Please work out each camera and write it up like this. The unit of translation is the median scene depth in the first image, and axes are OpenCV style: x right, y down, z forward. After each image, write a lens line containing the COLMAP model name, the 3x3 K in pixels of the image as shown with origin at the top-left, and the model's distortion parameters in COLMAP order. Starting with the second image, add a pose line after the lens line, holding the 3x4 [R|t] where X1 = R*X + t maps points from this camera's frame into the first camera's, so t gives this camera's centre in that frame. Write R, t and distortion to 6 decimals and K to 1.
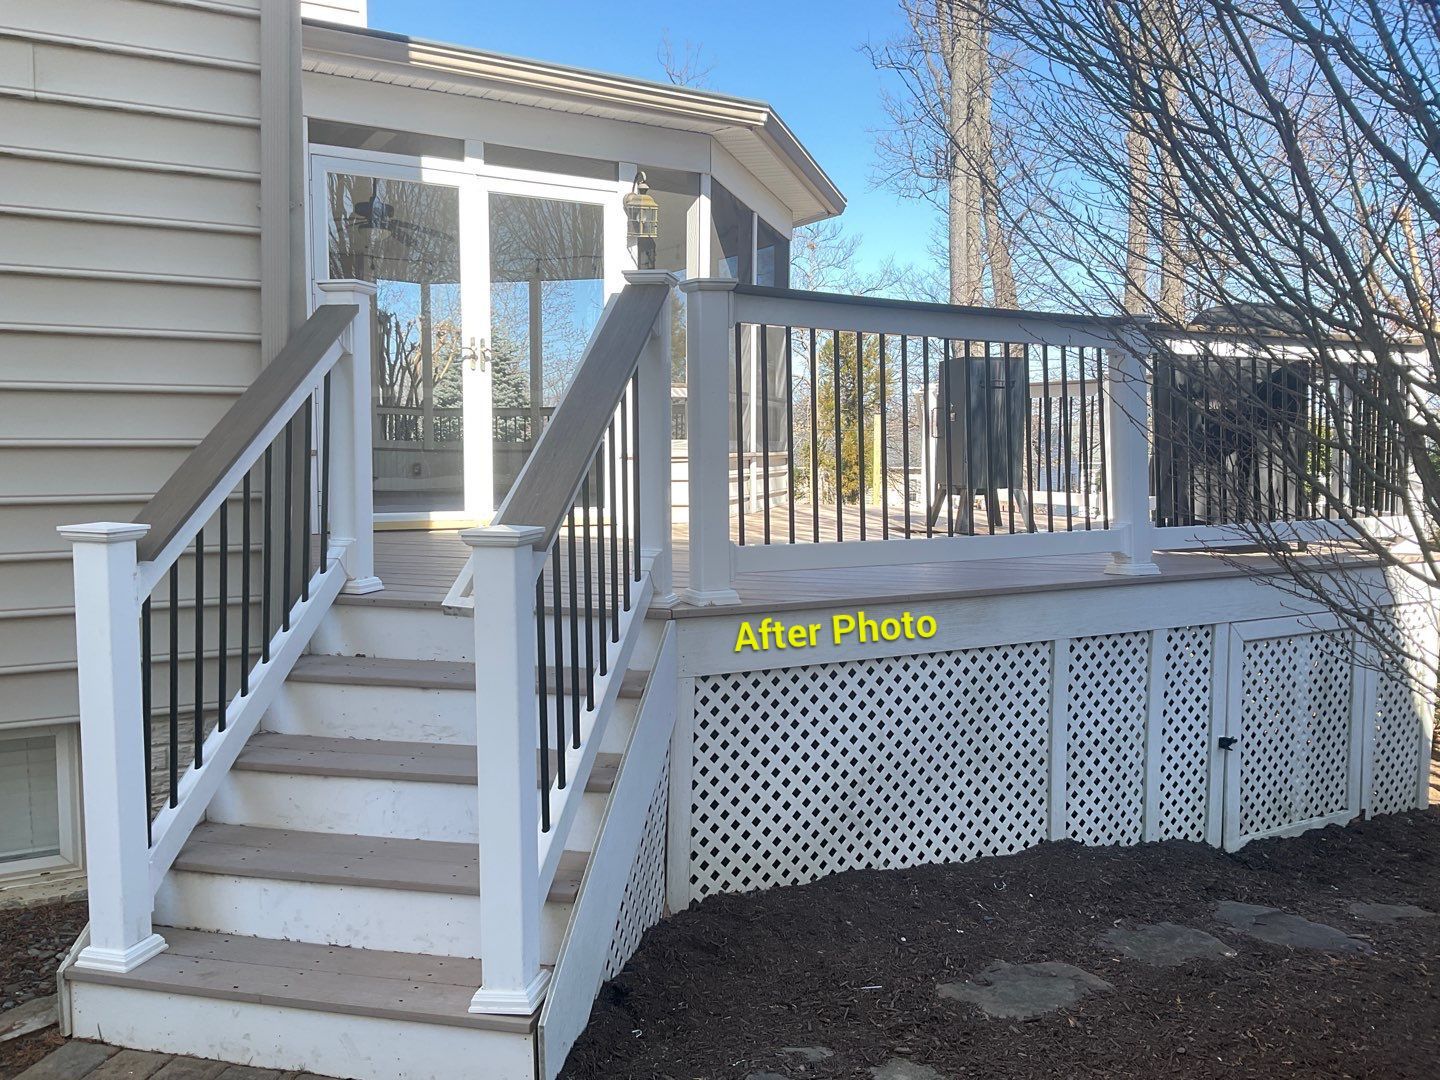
lens RADIAL K [[1178.1, 0, 709.9], [0, 1178.1, 543.3], [0, 0, 1]] dist [0.117342, -0.248088]
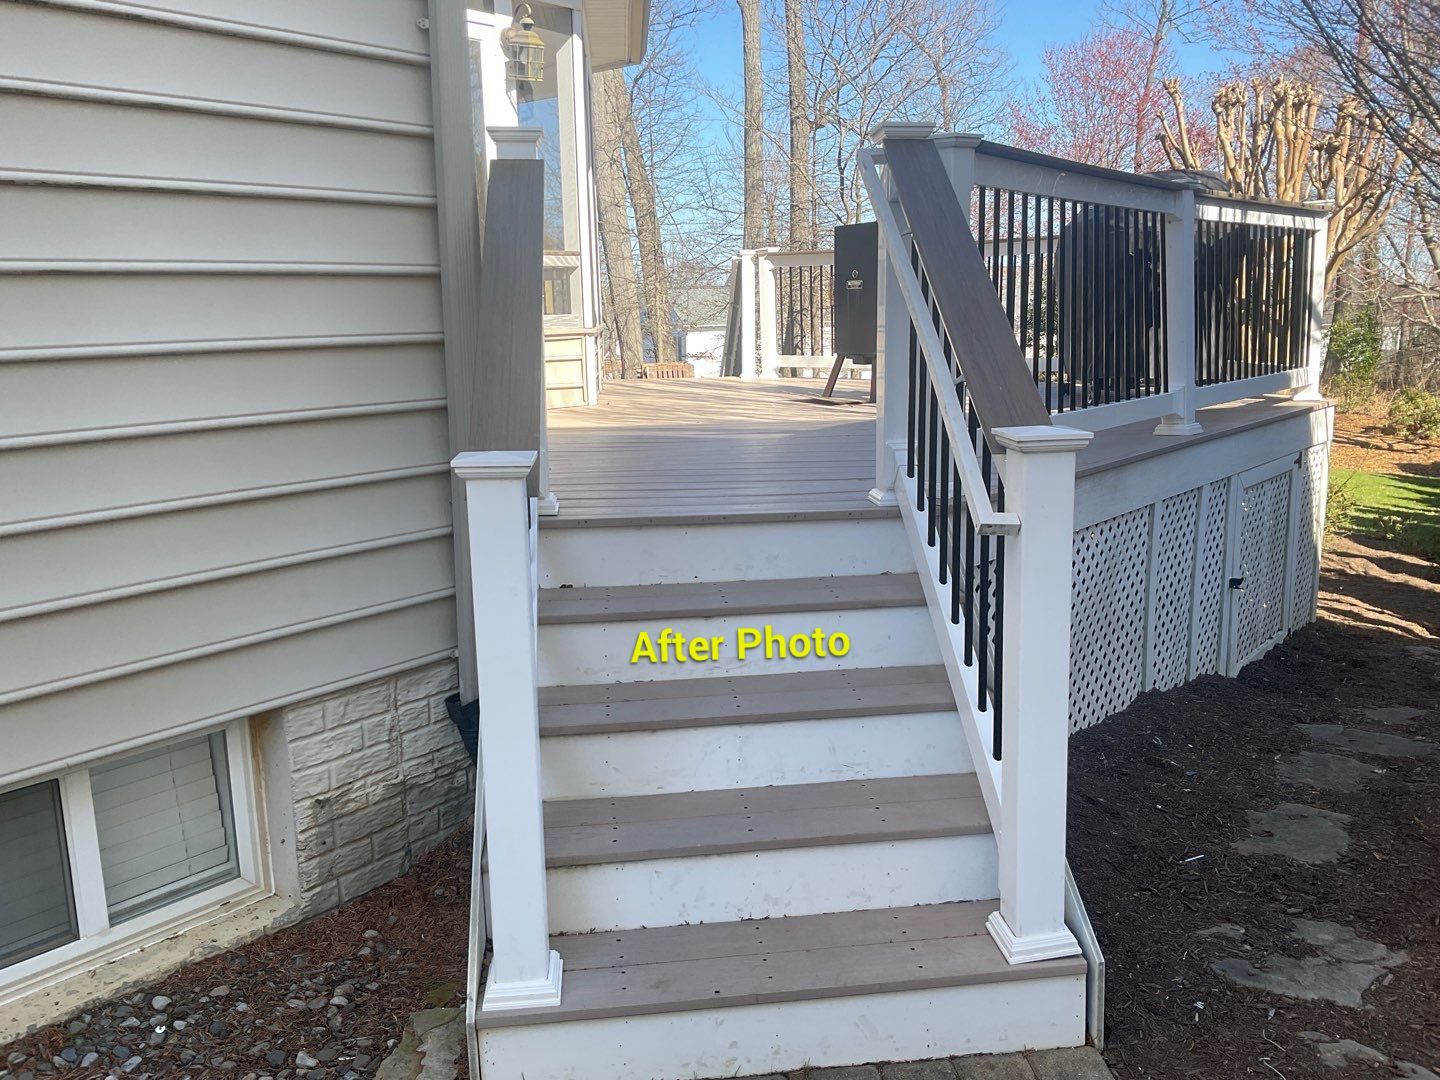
lens RADIAL K [[1178.1, 0, 709.9], [0, 1178.1, 543.3], [0, 0, 1]] dist [0.117342, -0.248088]
pose [[0.939299, -0.089544, 0.331209, -0.553146], [0.052462, 0.991475, 0.119270, -0.036438], [-0.339065, -0.094655, 0.935989, 0.205999]]
